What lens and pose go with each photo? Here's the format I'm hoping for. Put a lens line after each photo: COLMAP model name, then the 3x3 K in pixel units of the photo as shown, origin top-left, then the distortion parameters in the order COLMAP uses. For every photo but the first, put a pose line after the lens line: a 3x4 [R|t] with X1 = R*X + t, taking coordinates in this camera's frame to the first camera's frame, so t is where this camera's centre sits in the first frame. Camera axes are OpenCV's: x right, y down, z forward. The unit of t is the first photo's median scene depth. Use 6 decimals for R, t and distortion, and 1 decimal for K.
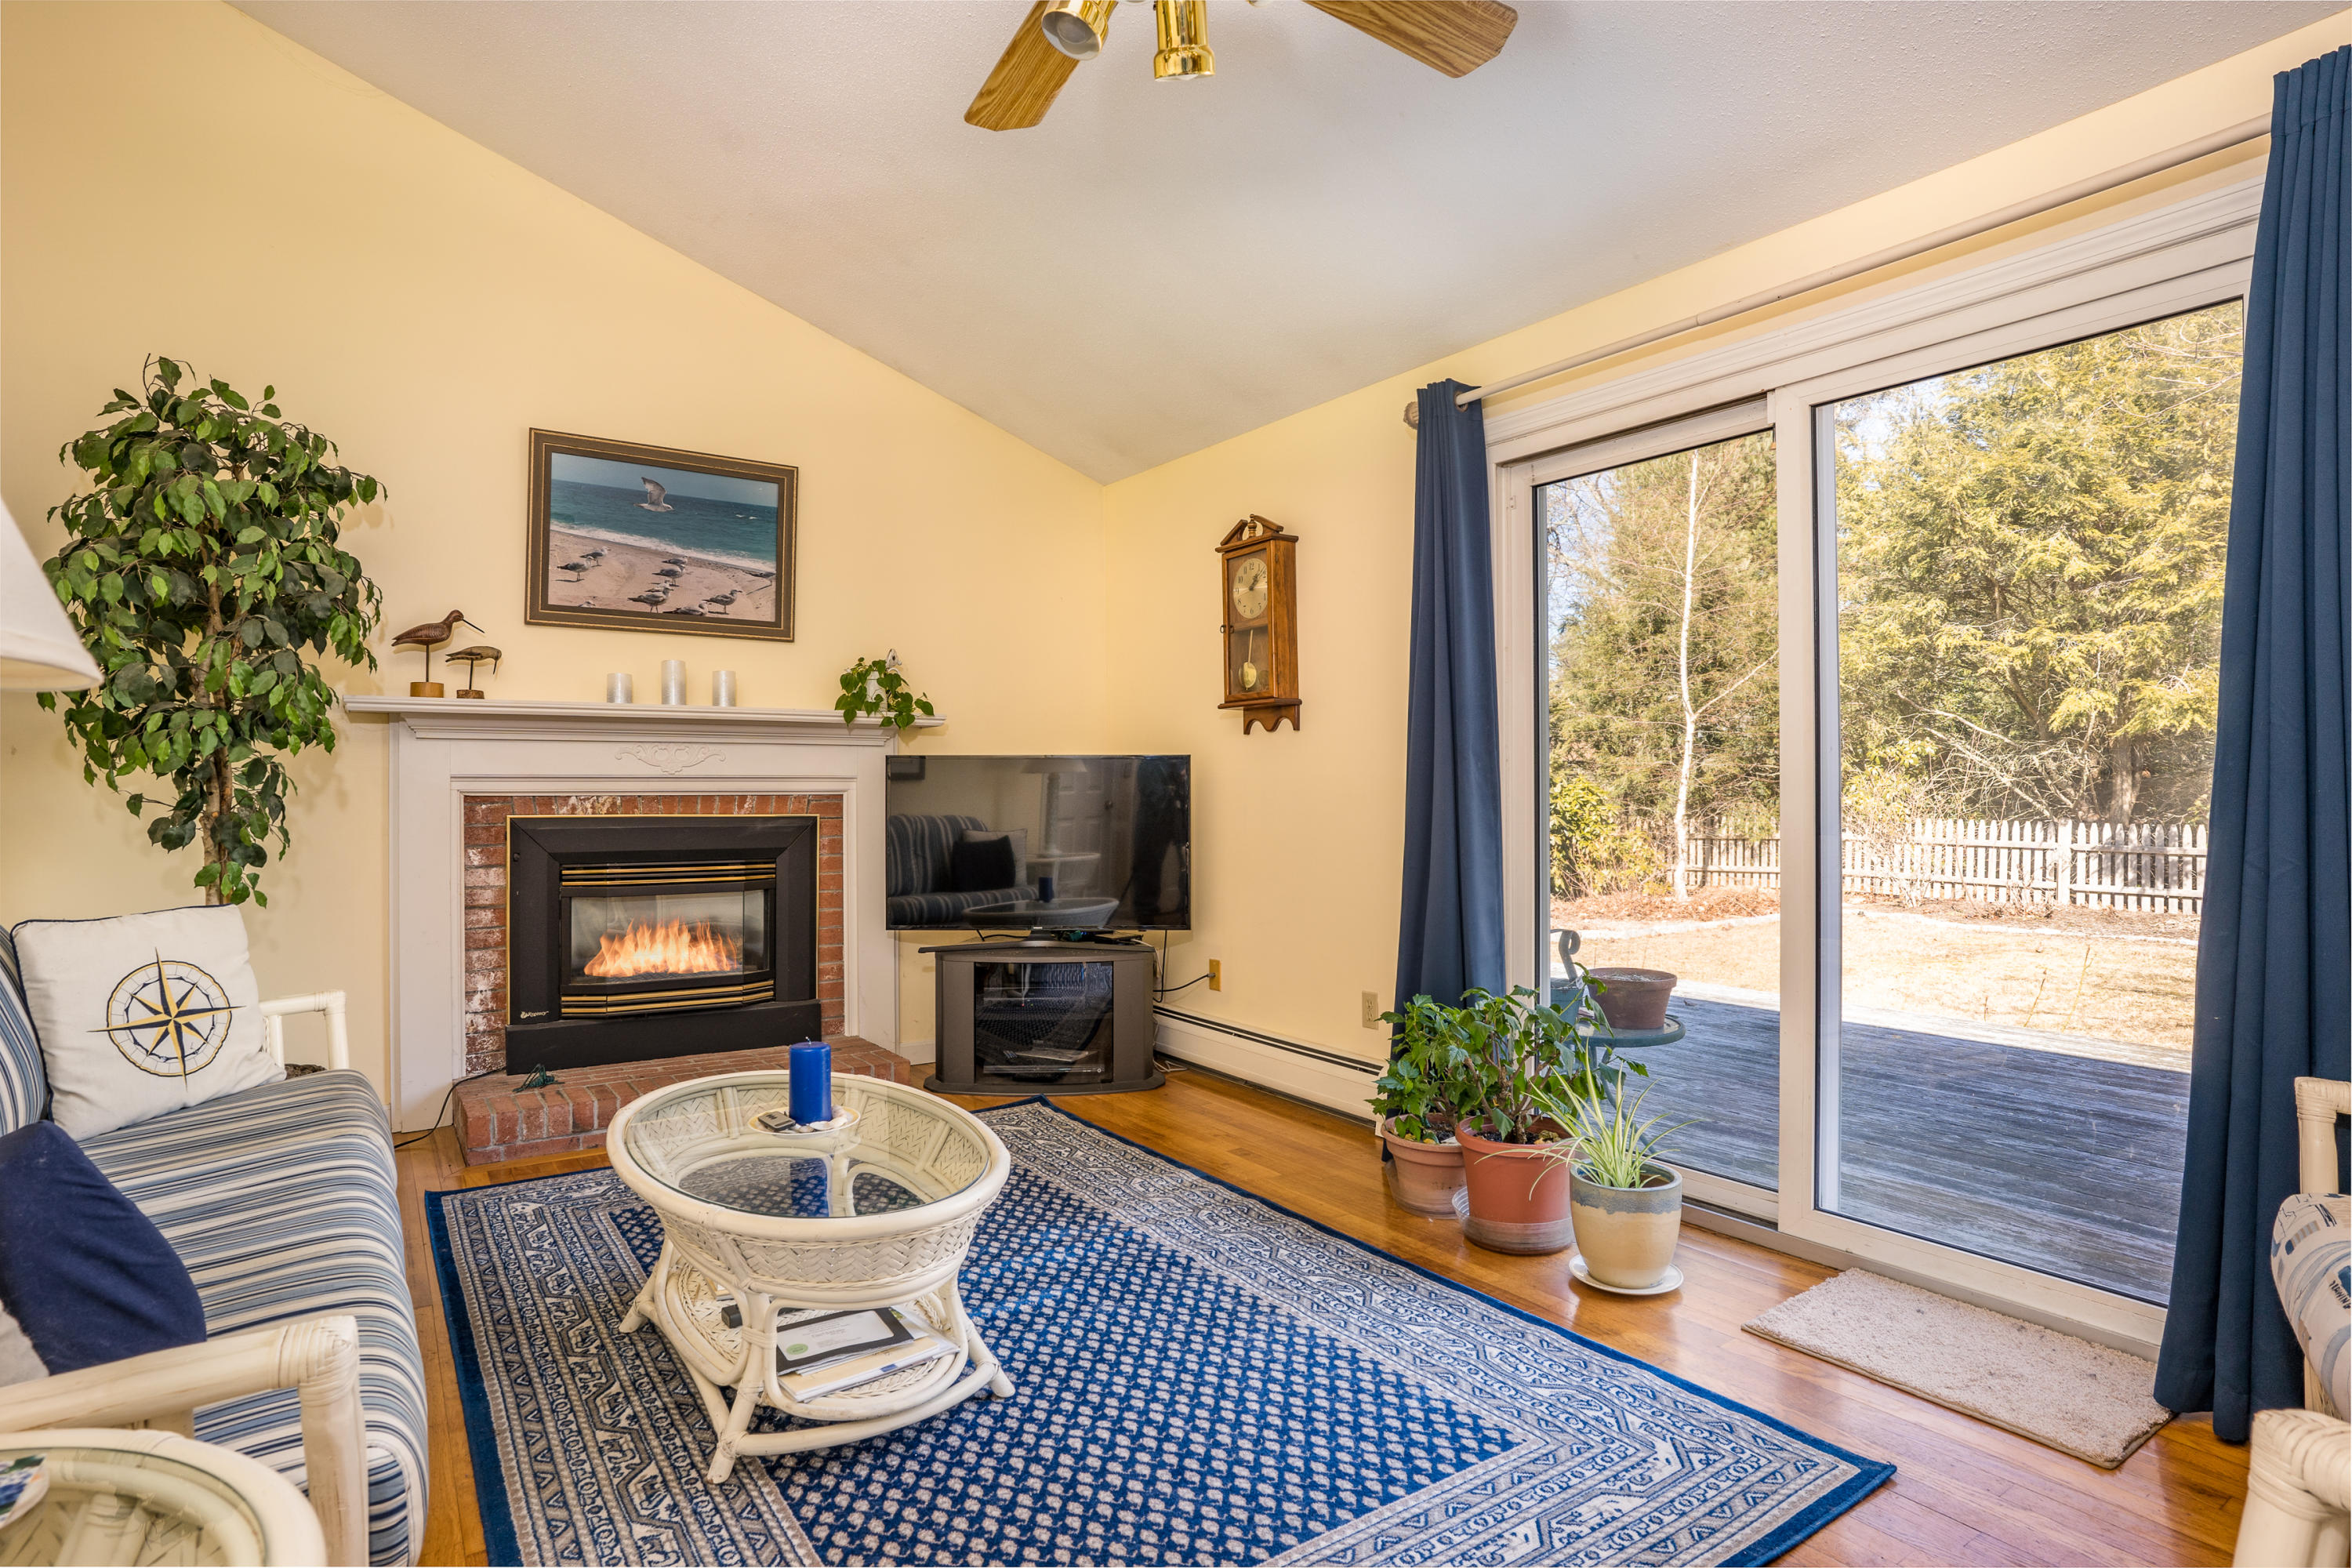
lens RADIAL K [[1197.0, 0, 1176.0], [0, 1197.0, 784.0], [0, 0, 1]] dist [-0.059914, 0.030622]
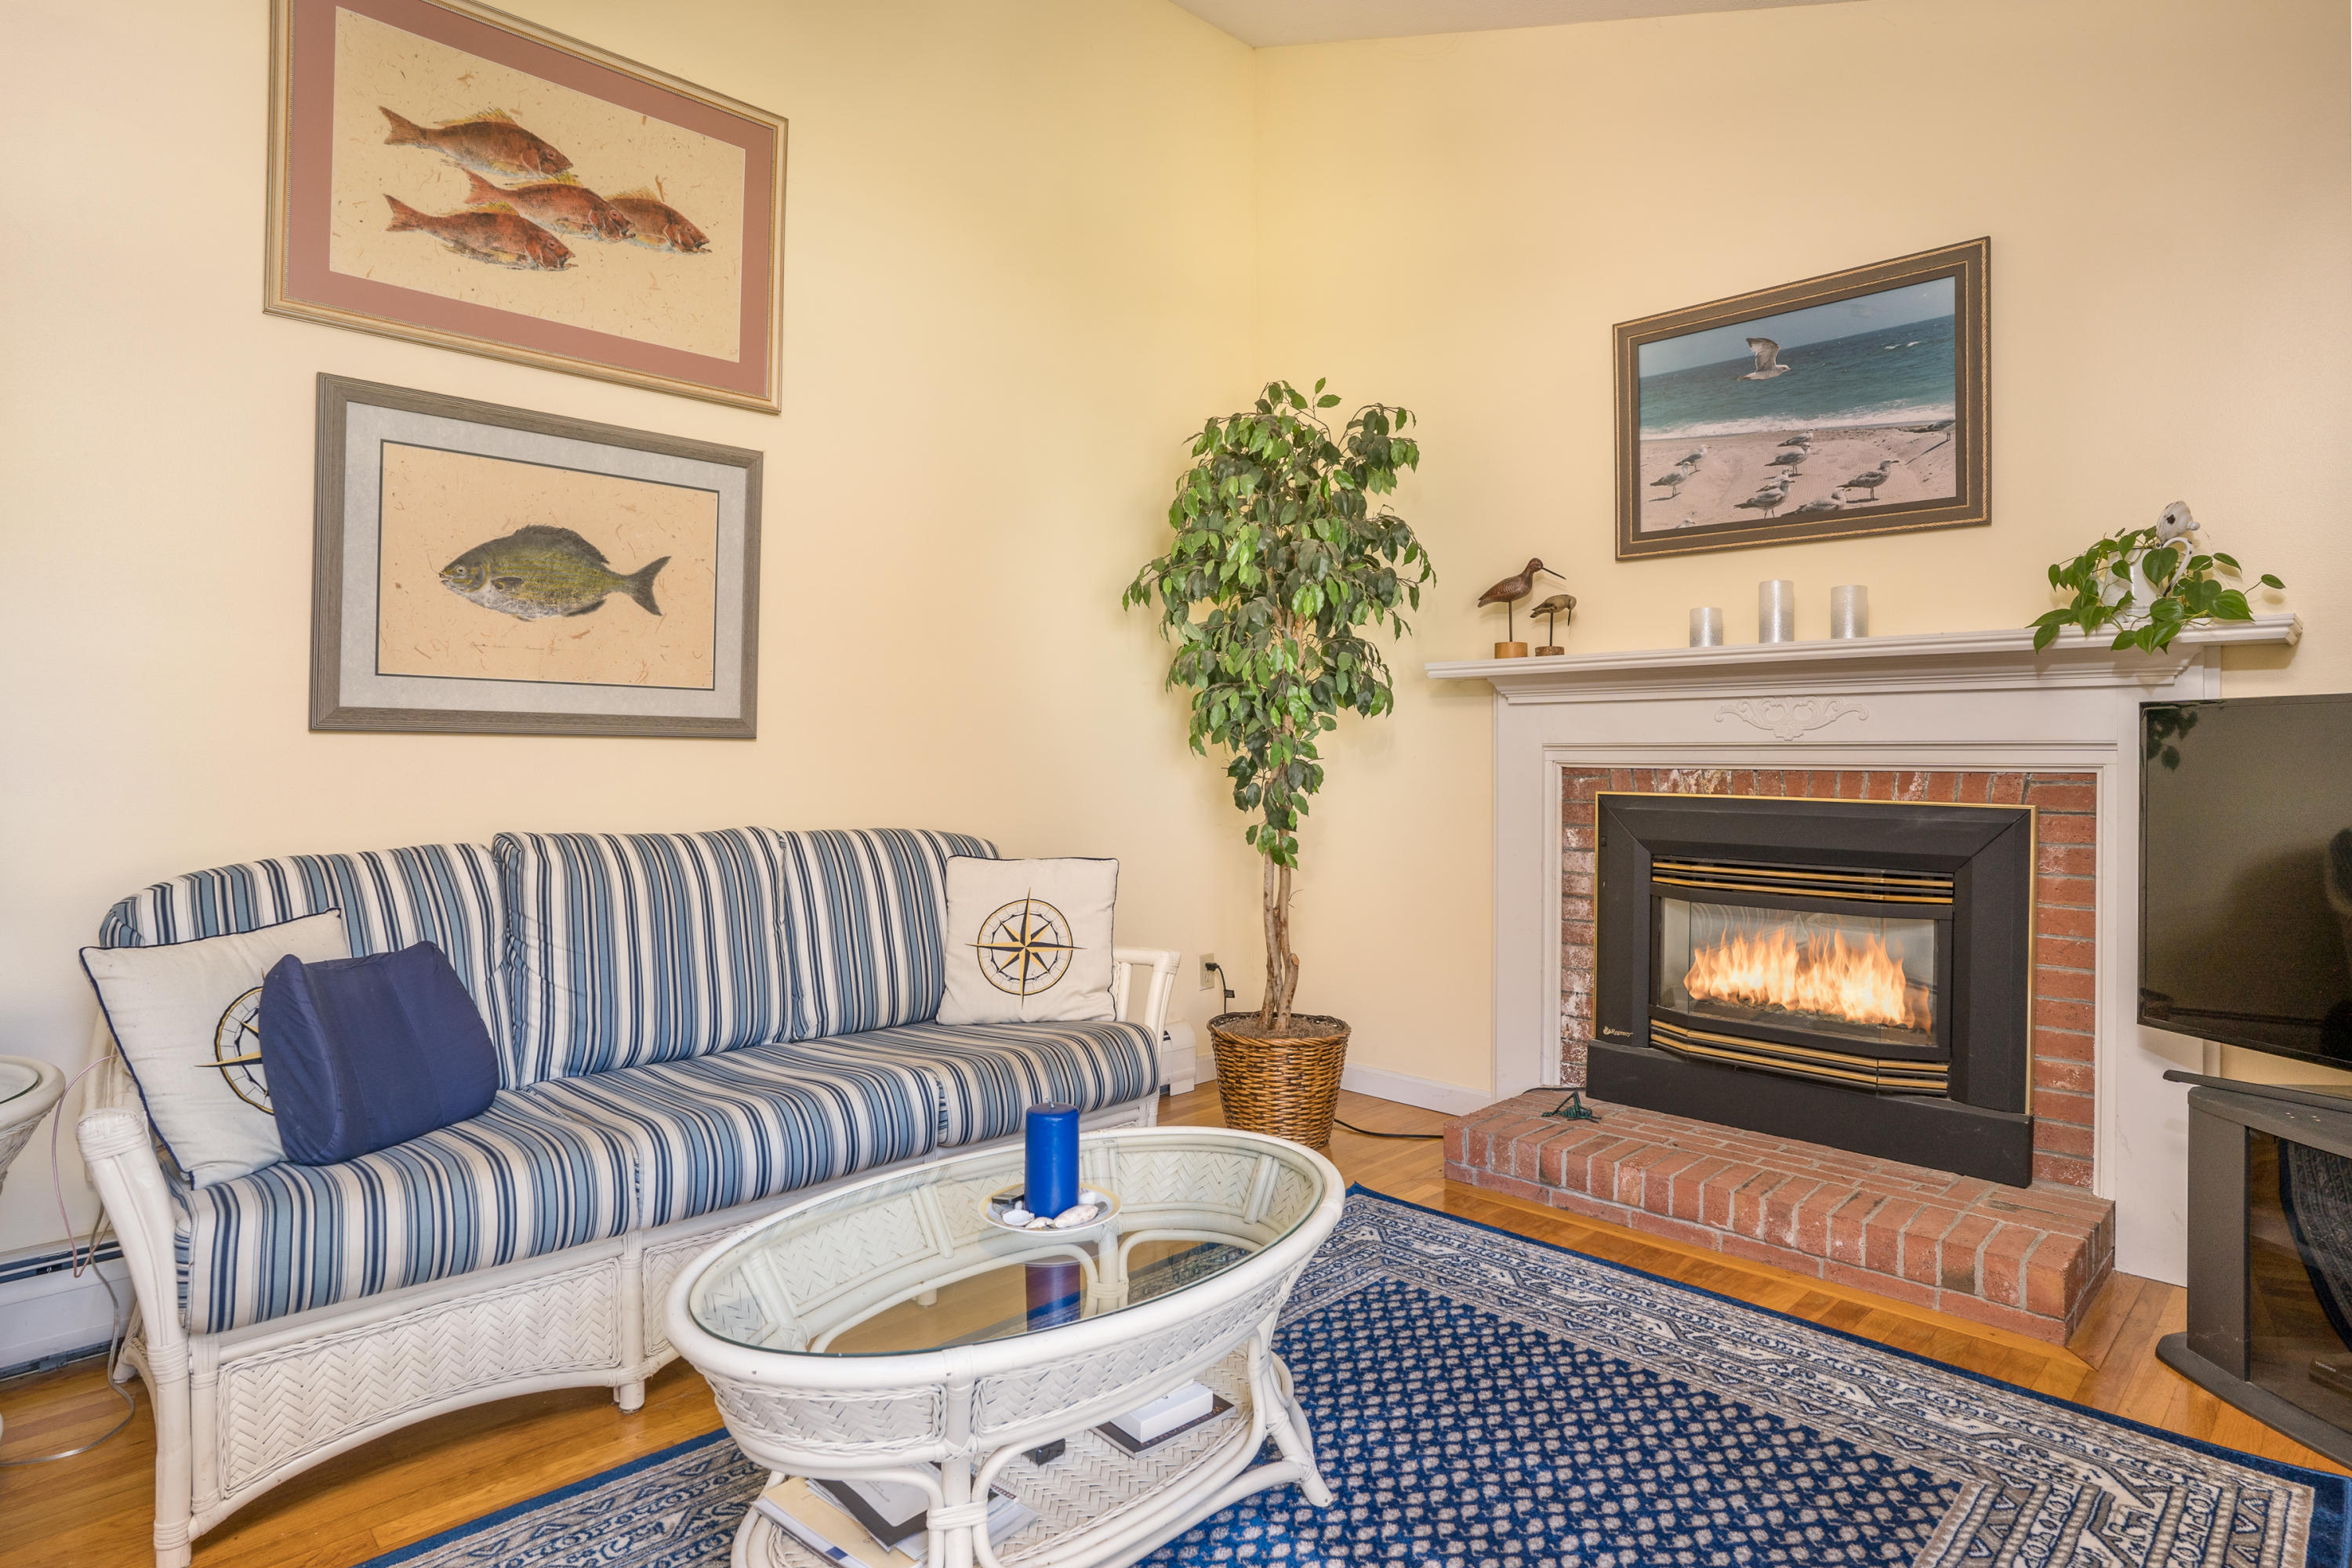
lens RADIAL K [[1272.2, 0, 1121.6], [0, 1272.2, 757.3], [0, 0, 1]] dist [-0.071640, 0.028233]
pose [[0.157823, 0.004269, -0.987458, 0.265585], [-0.000597, 0.999991, 0.004228, -0.001244], [0.987467, -0.000078, 0.157824, 0.511873]]
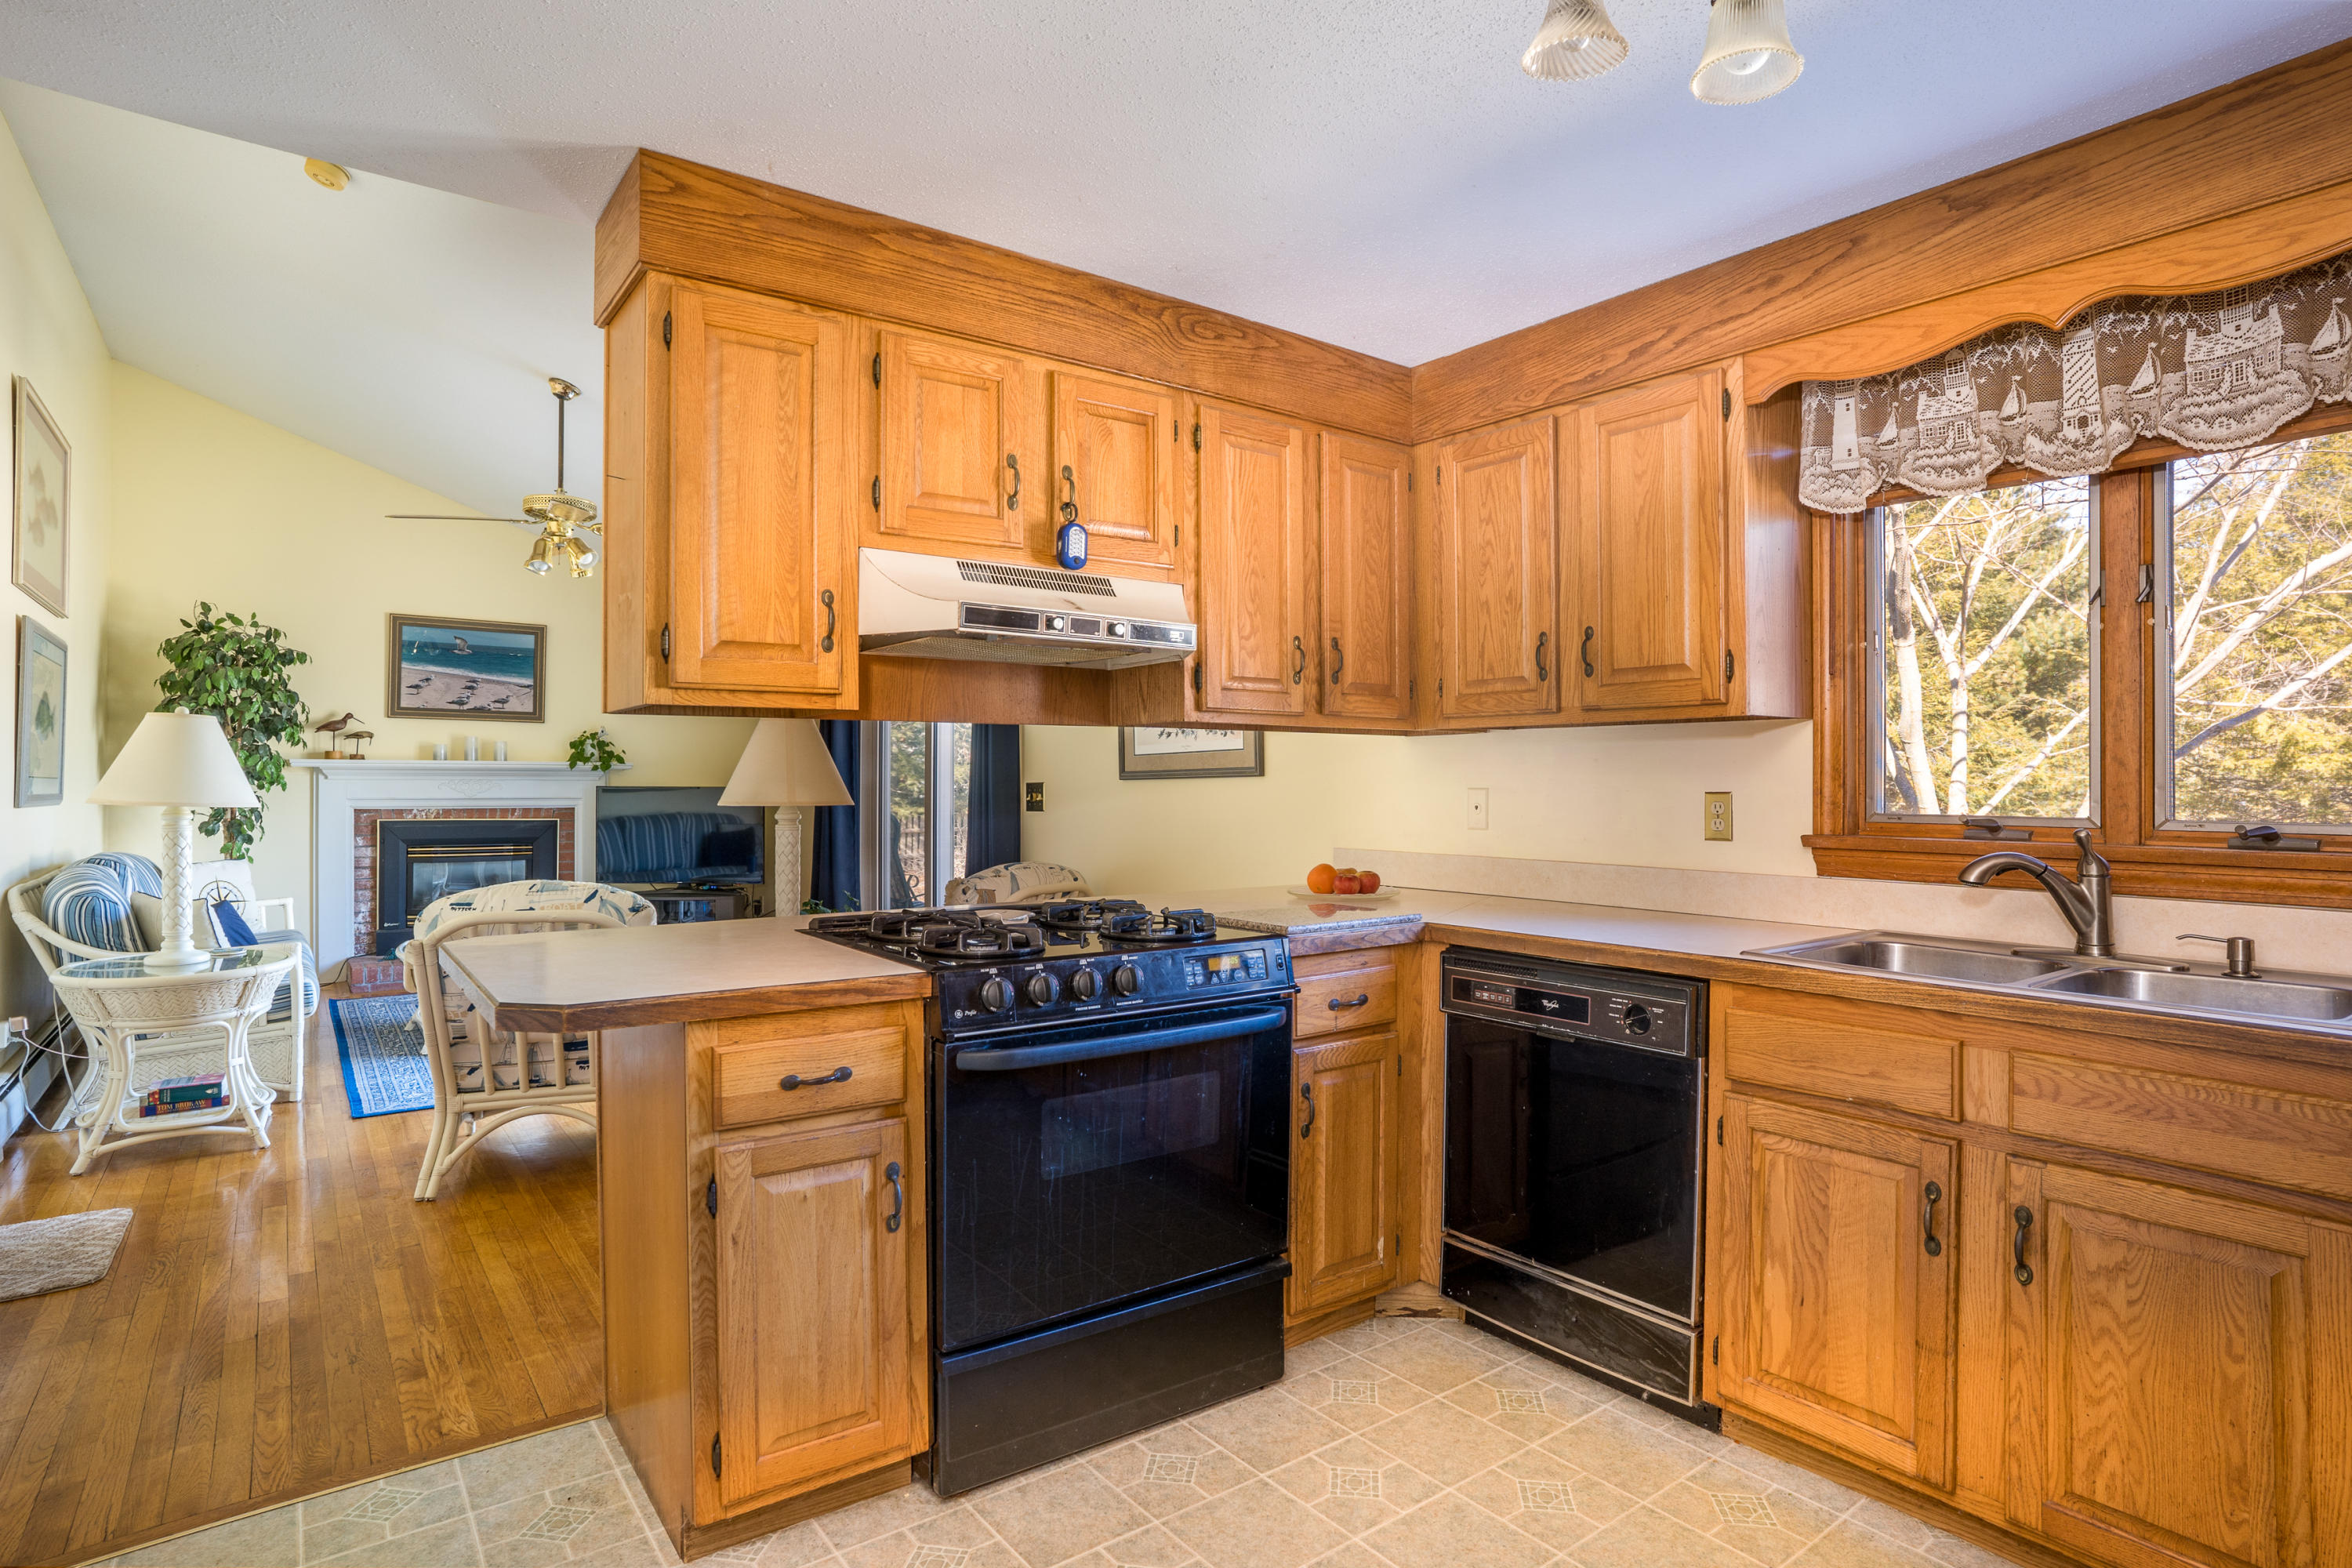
lens RADIAL K [[1246.5, 0, 1176.0], [0, 1246.5, 784.0], [0, 0, 1]] dist [-0.067427, 0.053024]
pose [[0.999780, 0.005684, 0.020189, 0.664617], [-0.005749, 0.999978, 0.003182, -0.043396], [-0.020171, -0.003298, 0.999791, -0.975544]]
